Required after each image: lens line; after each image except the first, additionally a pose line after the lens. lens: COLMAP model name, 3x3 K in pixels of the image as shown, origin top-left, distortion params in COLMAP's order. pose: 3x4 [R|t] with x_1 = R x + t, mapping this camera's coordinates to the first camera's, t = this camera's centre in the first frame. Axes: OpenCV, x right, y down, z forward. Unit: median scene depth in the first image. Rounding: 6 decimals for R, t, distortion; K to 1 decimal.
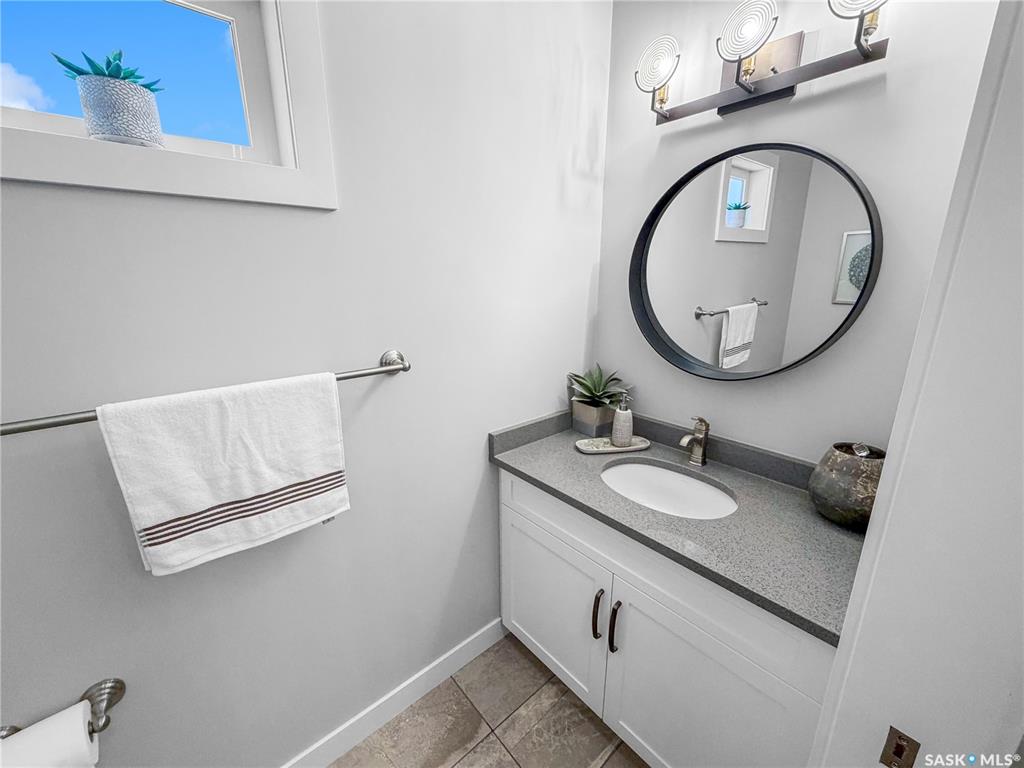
lens RADIAL K [[409.8, 0, 512.0], [0, 409.8, 384.0], [0, 0, 1]] dist [-0.000492, -0.000015]
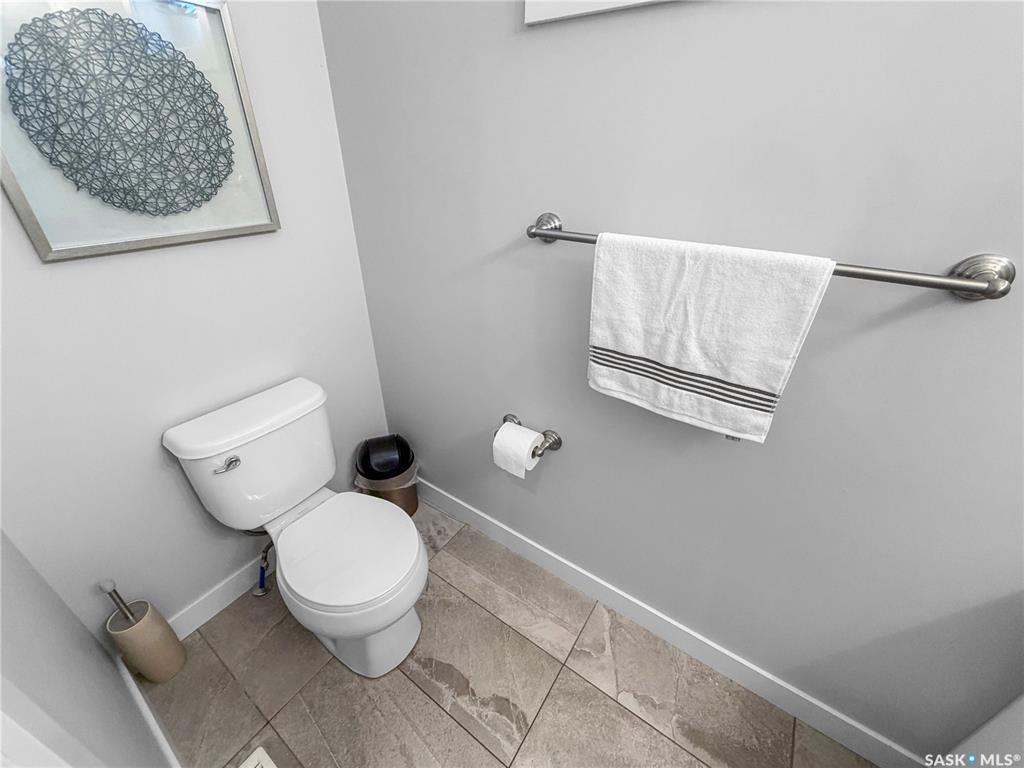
lens RADIAL K [[409.8, 0, 512.0], [0, 409.8, 384.0], [0, 0, 1]] dist [-0.000492, -0.000015]
pose [[0.249651, 0.481060, -0.840390, 0.101251], [-0.260179, 0.869281, 0.420307, 0.003612], [0.932728, 0.113722, 0.342178, 0.328272]]
